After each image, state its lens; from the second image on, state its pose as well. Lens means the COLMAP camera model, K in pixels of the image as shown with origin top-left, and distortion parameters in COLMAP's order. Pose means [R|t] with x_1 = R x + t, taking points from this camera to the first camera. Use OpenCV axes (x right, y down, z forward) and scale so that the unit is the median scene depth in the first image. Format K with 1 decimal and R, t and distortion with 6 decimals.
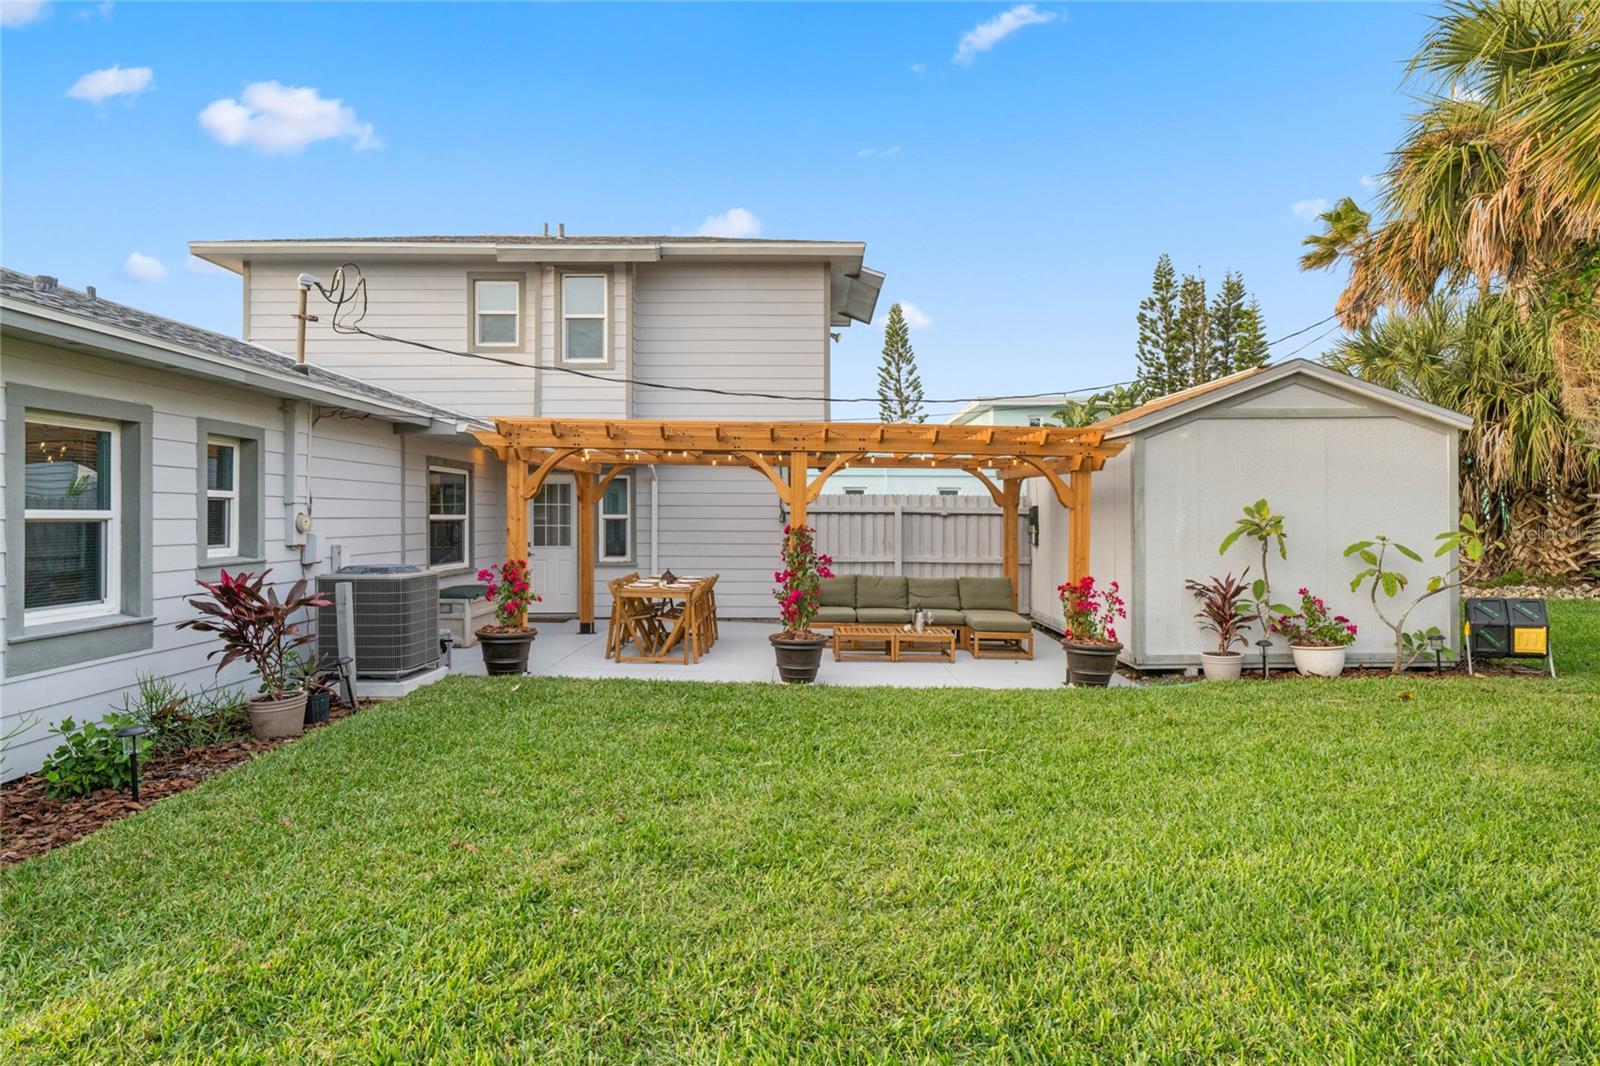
lens RADIAL K [[932.1, 0, 810.4], [0, 932.1, 505.8], [0, 0, 1]] dist [-0.003476, -0.003513]
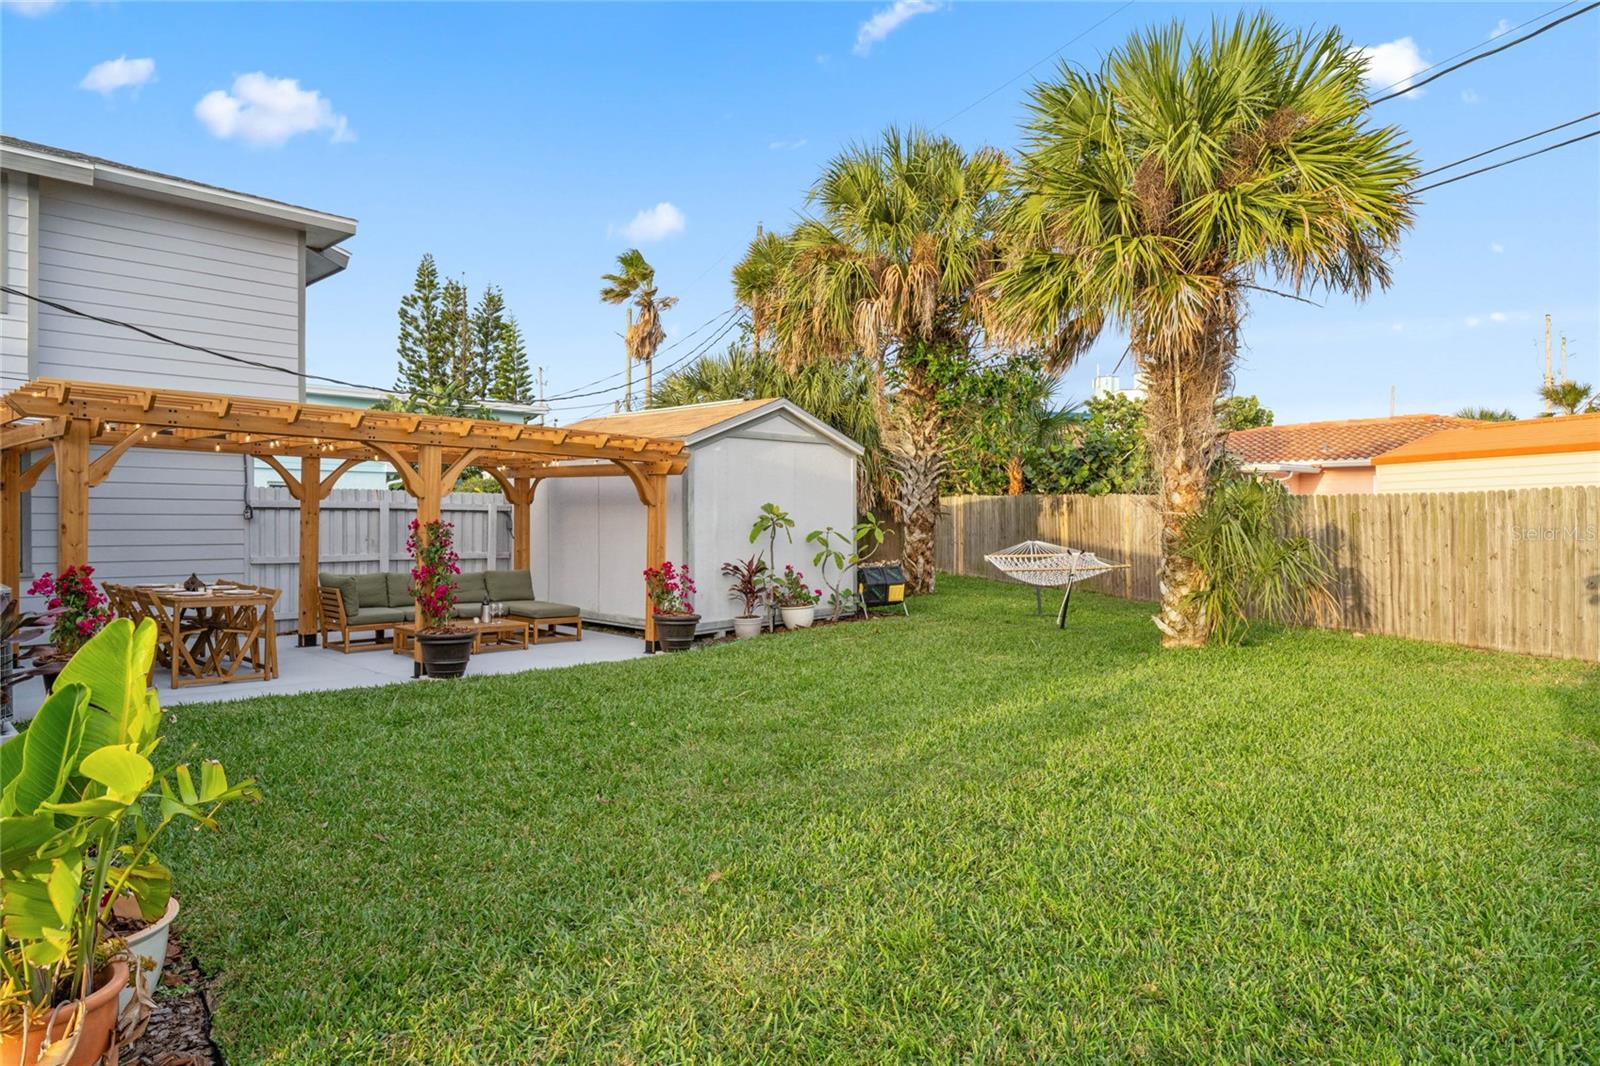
lens RADIAL K [[932.1, 0, 803.3], [0, 932.1, 524.4], [0, 0, 1]] dist [-0.003476, -0.003513]
pose [[0.687305, -0.006567, 0.726339, -0.313053], [-0.009605, 0.999790, 0.018128, 0.001893], [-0.726305, -0.019436, 0.687098, 0.026173]]
